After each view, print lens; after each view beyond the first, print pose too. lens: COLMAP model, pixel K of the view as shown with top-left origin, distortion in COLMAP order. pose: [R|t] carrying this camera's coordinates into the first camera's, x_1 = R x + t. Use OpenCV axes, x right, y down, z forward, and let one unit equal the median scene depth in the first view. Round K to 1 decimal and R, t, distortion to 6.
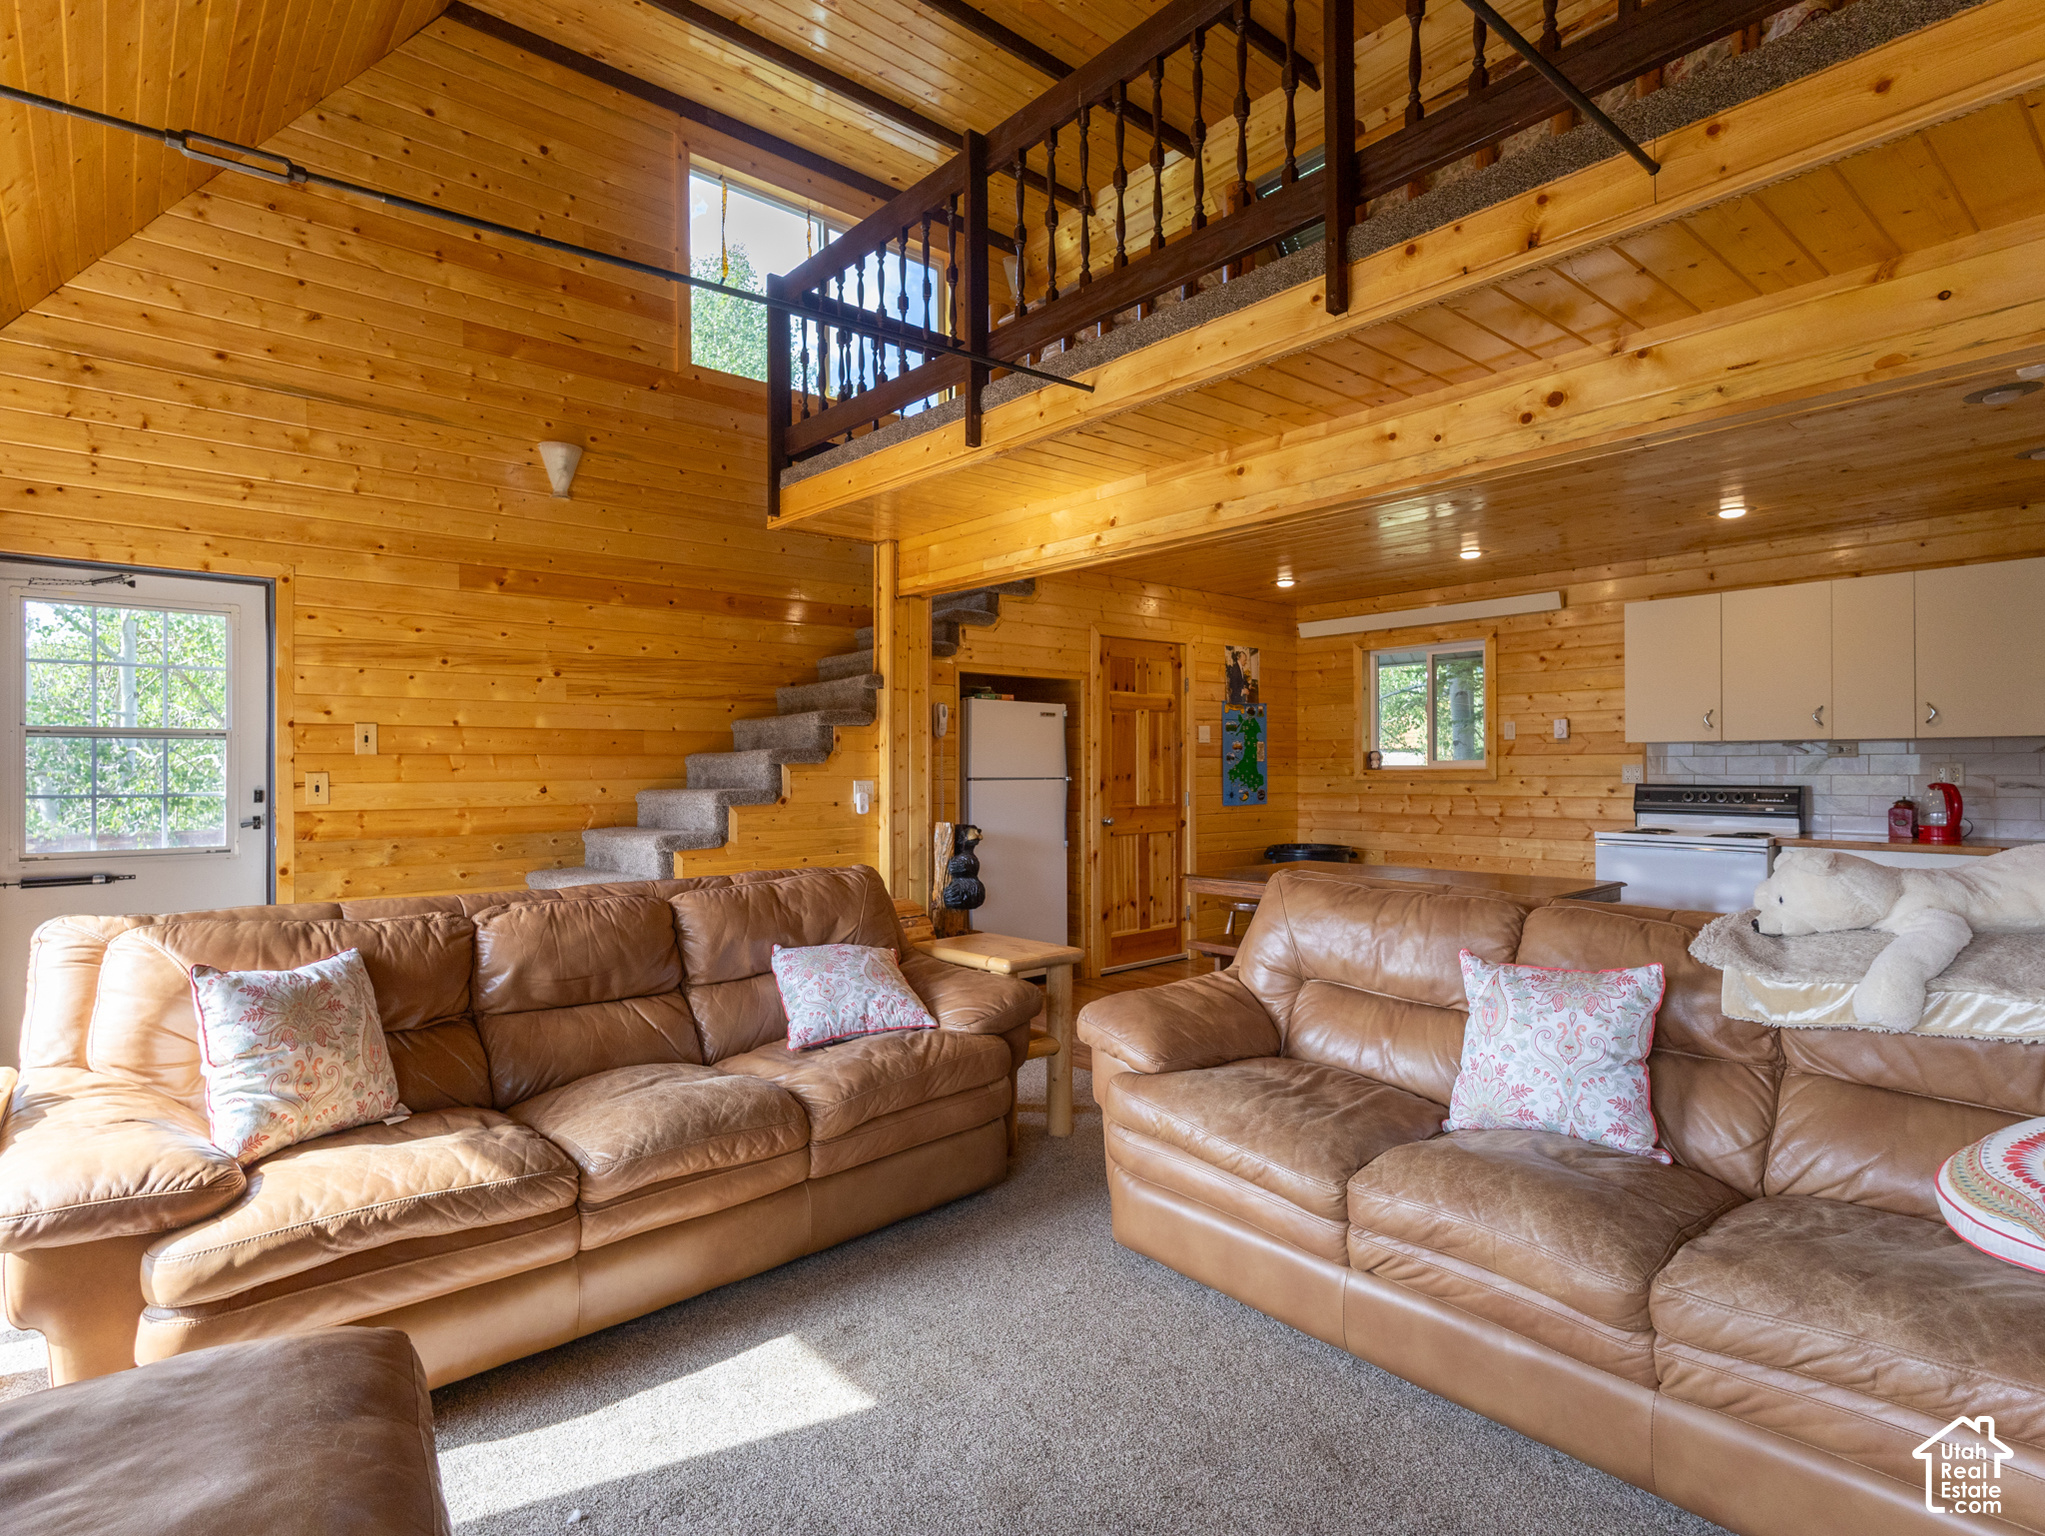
lens RADIAL K [[1078.1, 0, 1014.2], [0, 1078.1, 761.1], [0, 0, 1]] dist [0.010858, -0.001393]
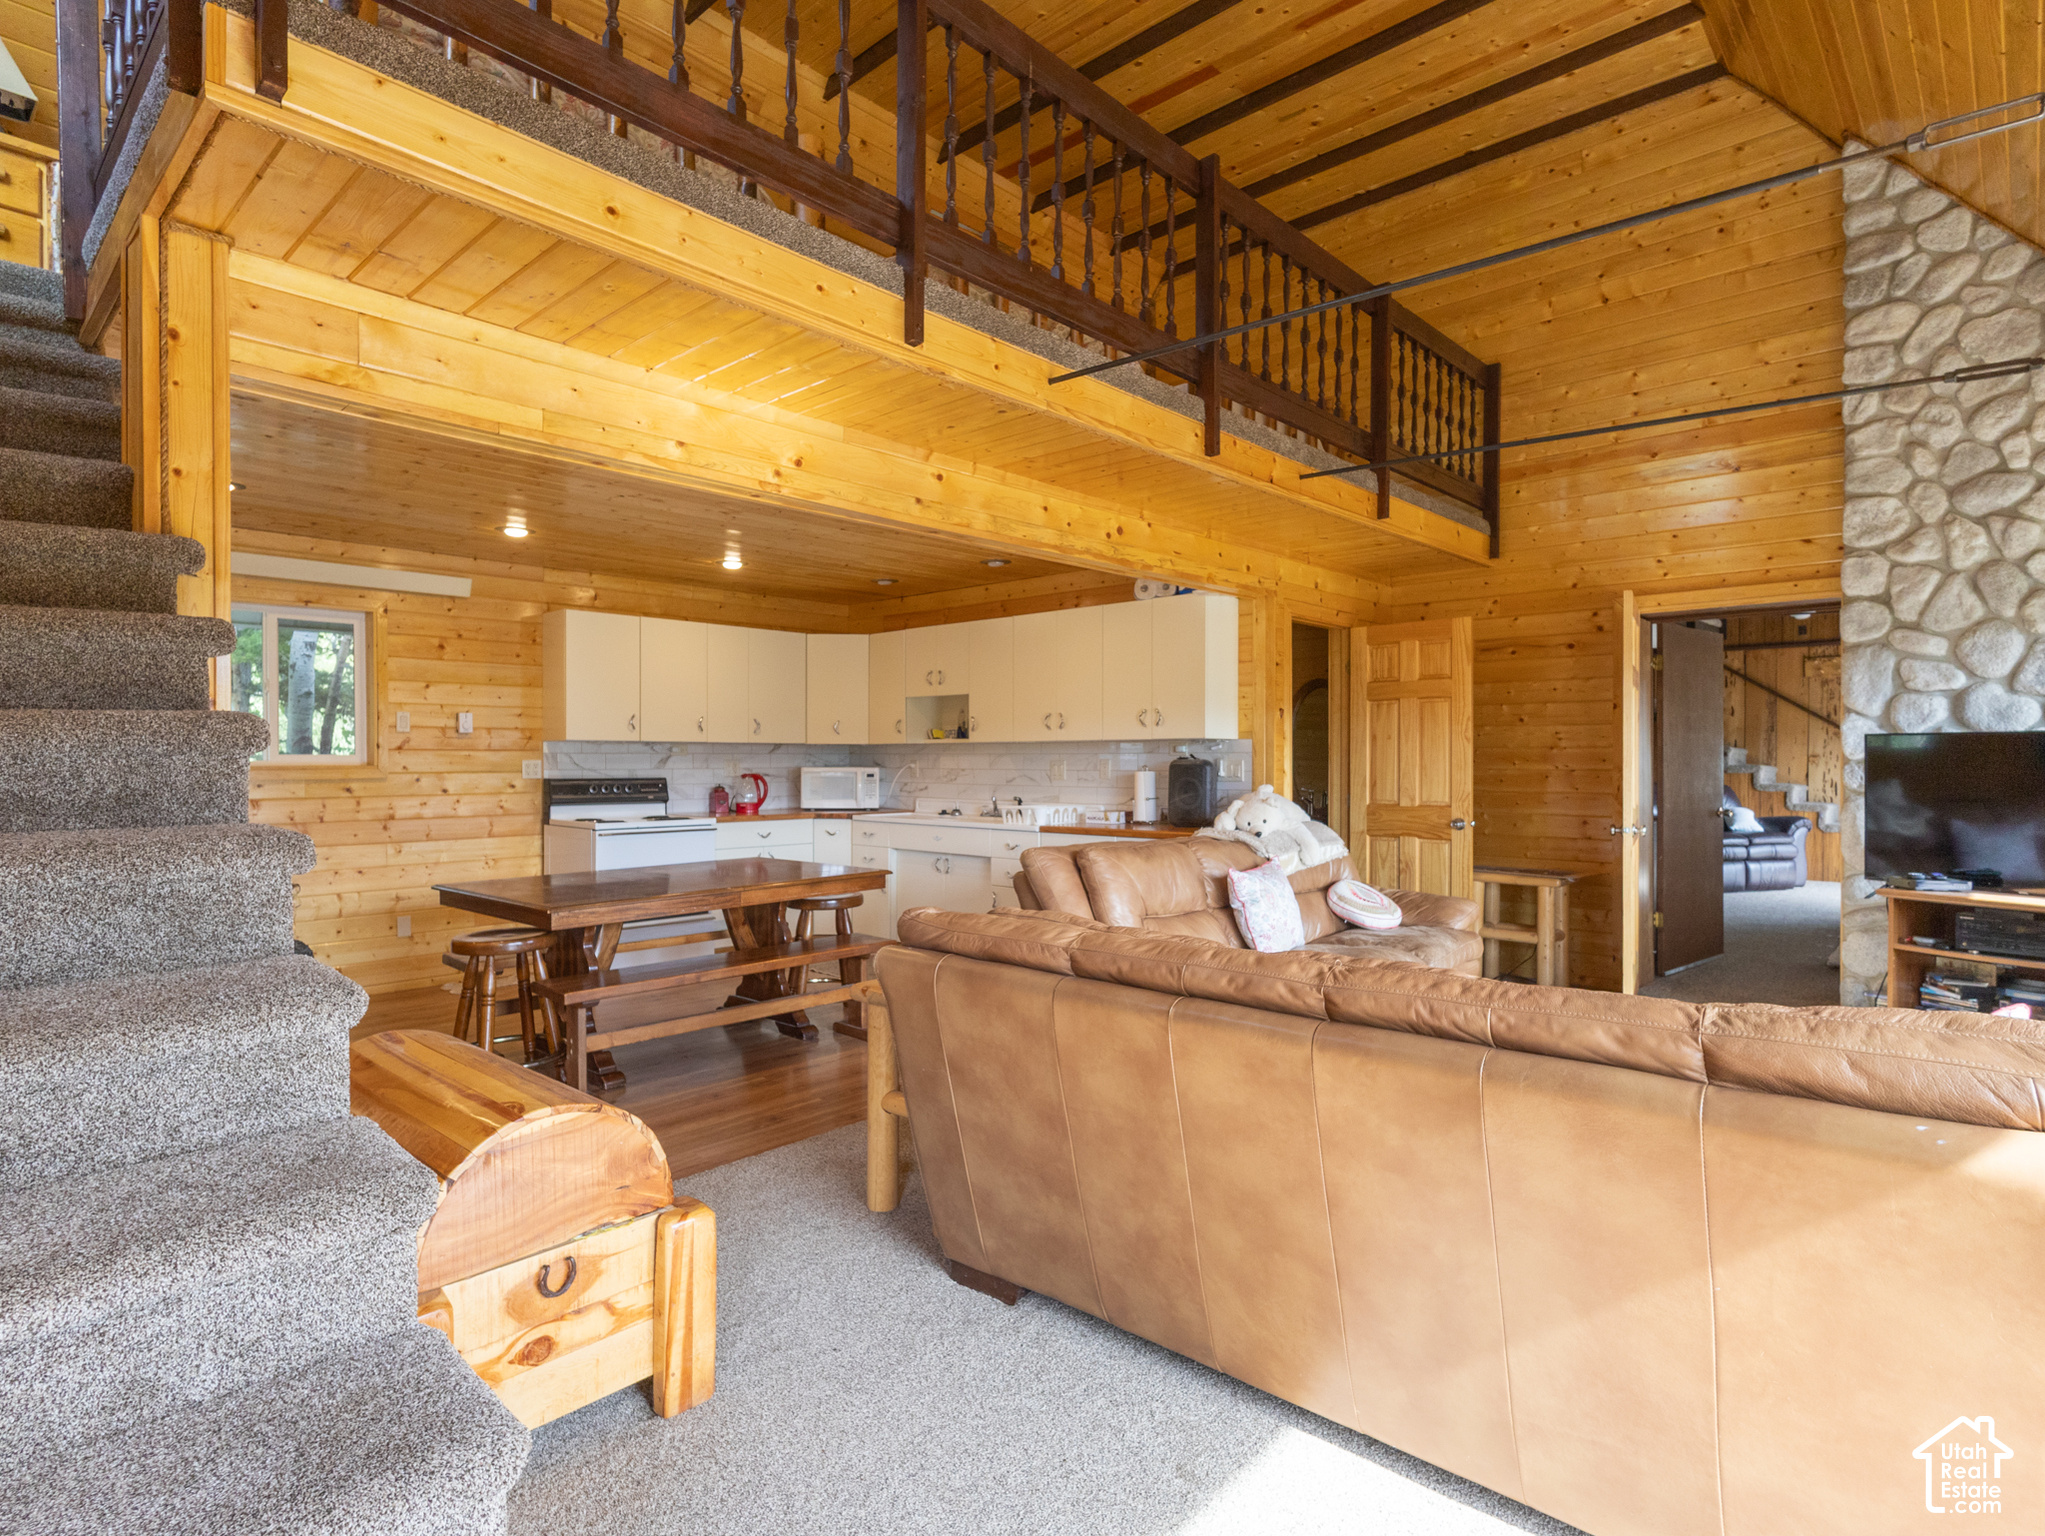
lens RADIAL K [[1078.1, 0, 1020.4], [0, 1078.1, 762.6], [0, 0, 1]] dist [0.010858, -0.001393]
pose [[-0.109076, -0.005497, 0.994018, -0.576672], [-0.009695, 0.999943, 0.004466, -0.004011], [-0.993986, -0.009150, -0.109123, 0.733603]]
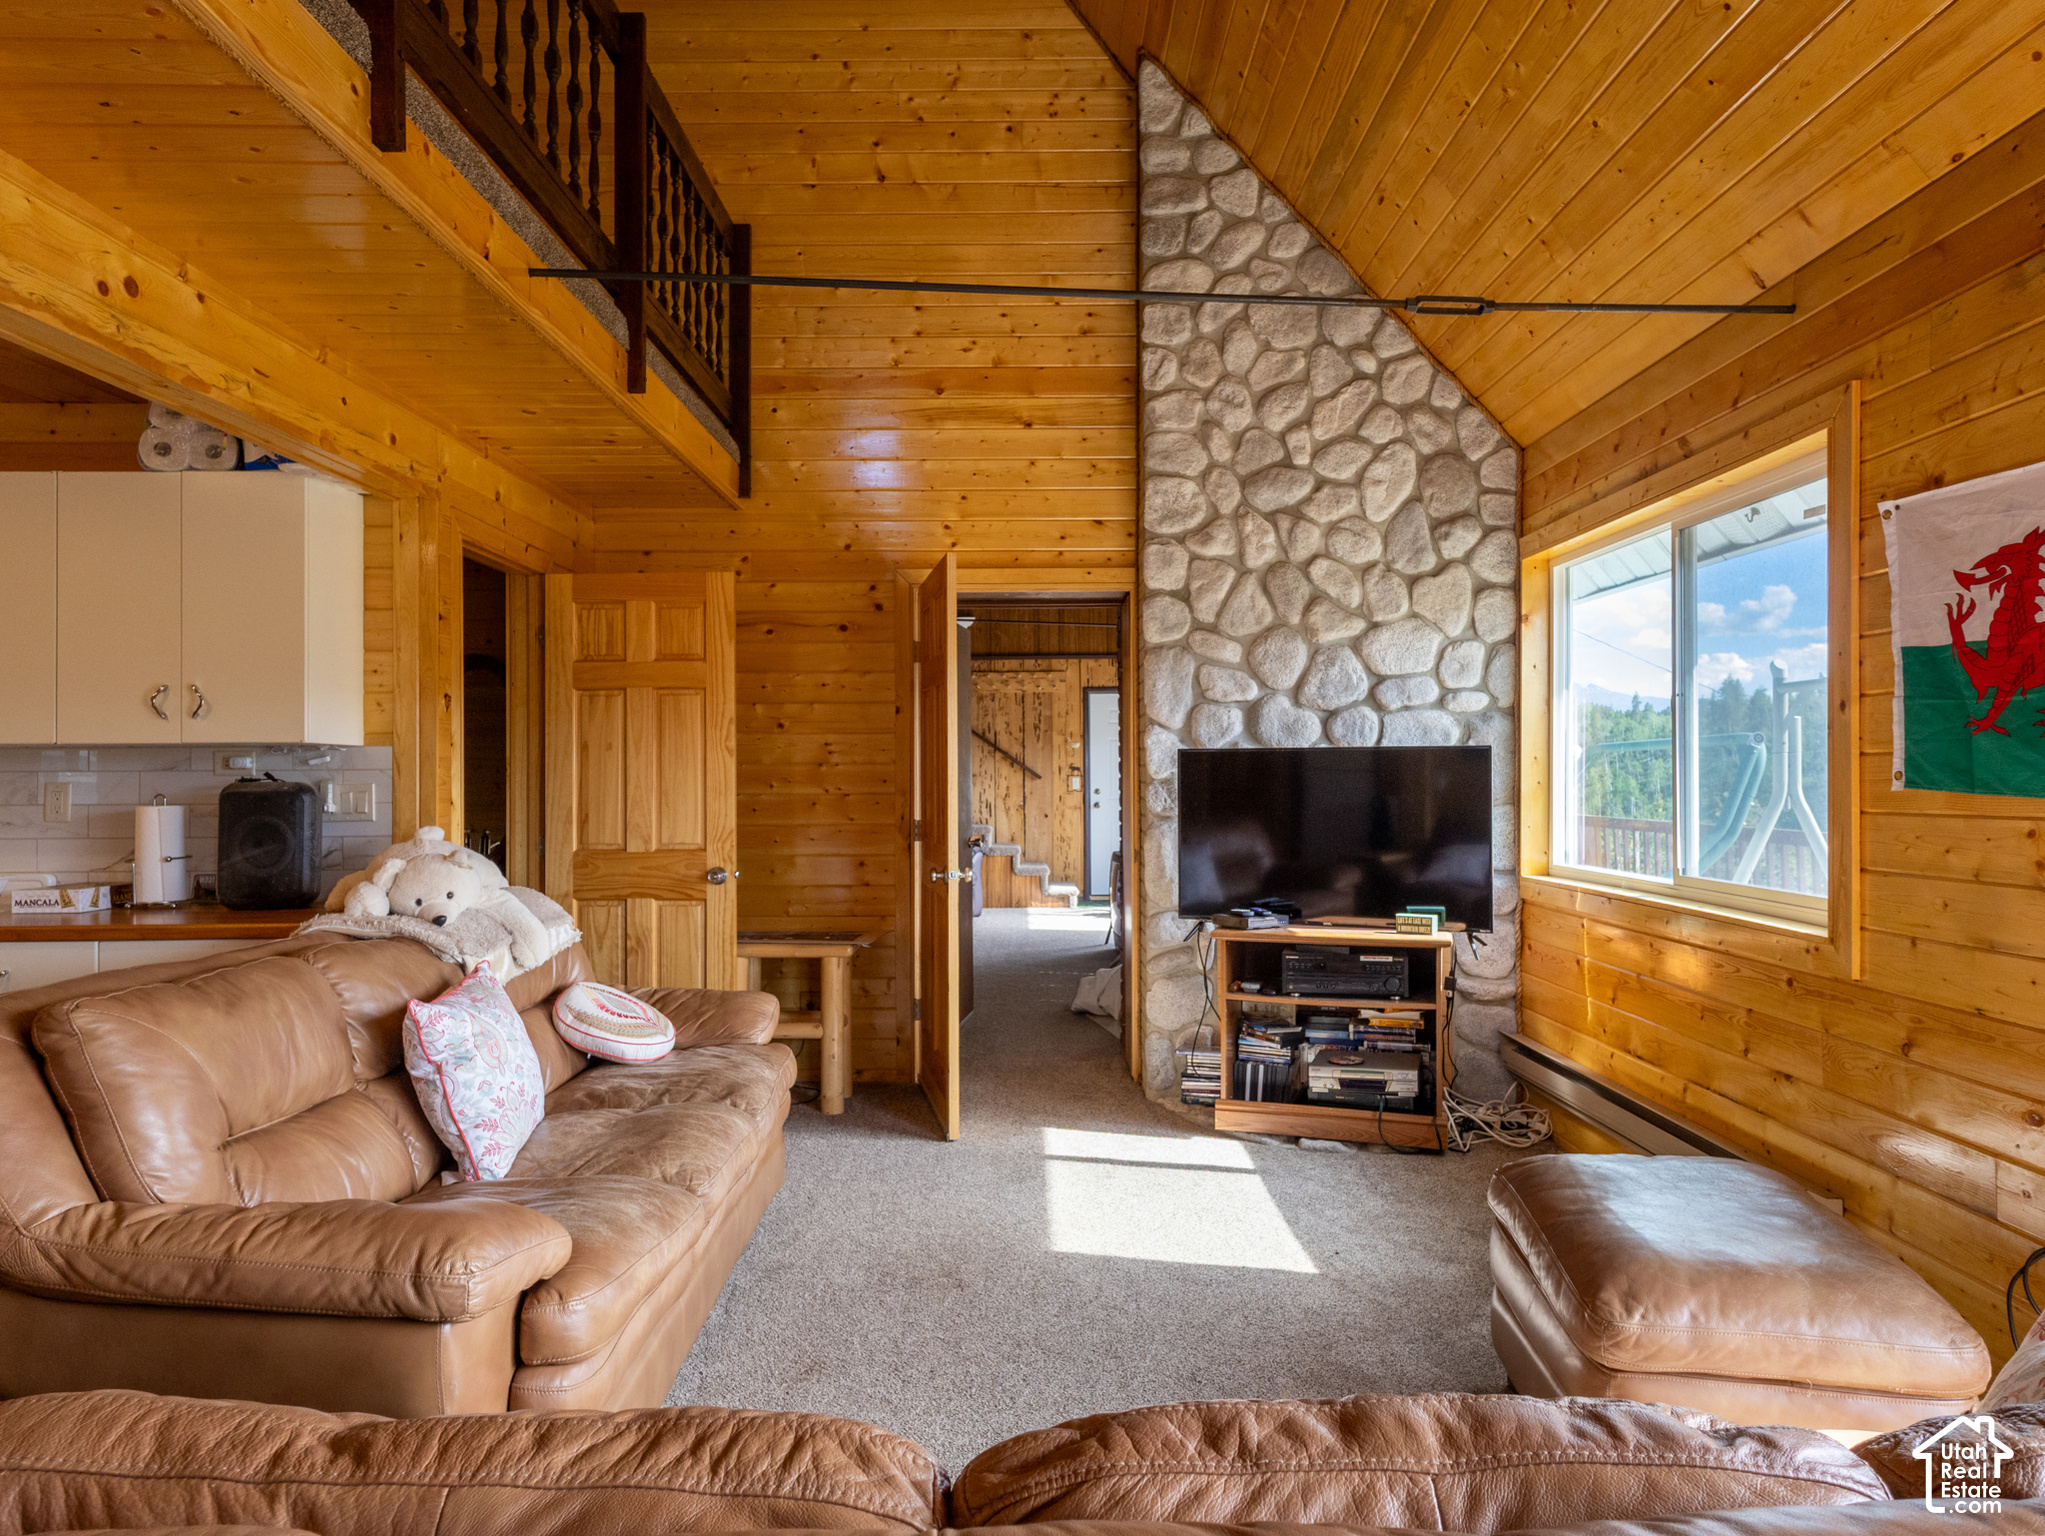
lens RADIAL K [[1291.0, 0, 1021.2], [0, 1291.0, 765.0], [0, 0, 1]] dist [0.018754, 0.001772]
pose [[-0.754726, 0.006914, 0.656003, -0.286576], [-0.004717, 0.999861, -0.015965, -0.004008], [-0.656023, -0.015143, -0.754589, 0.707288]]
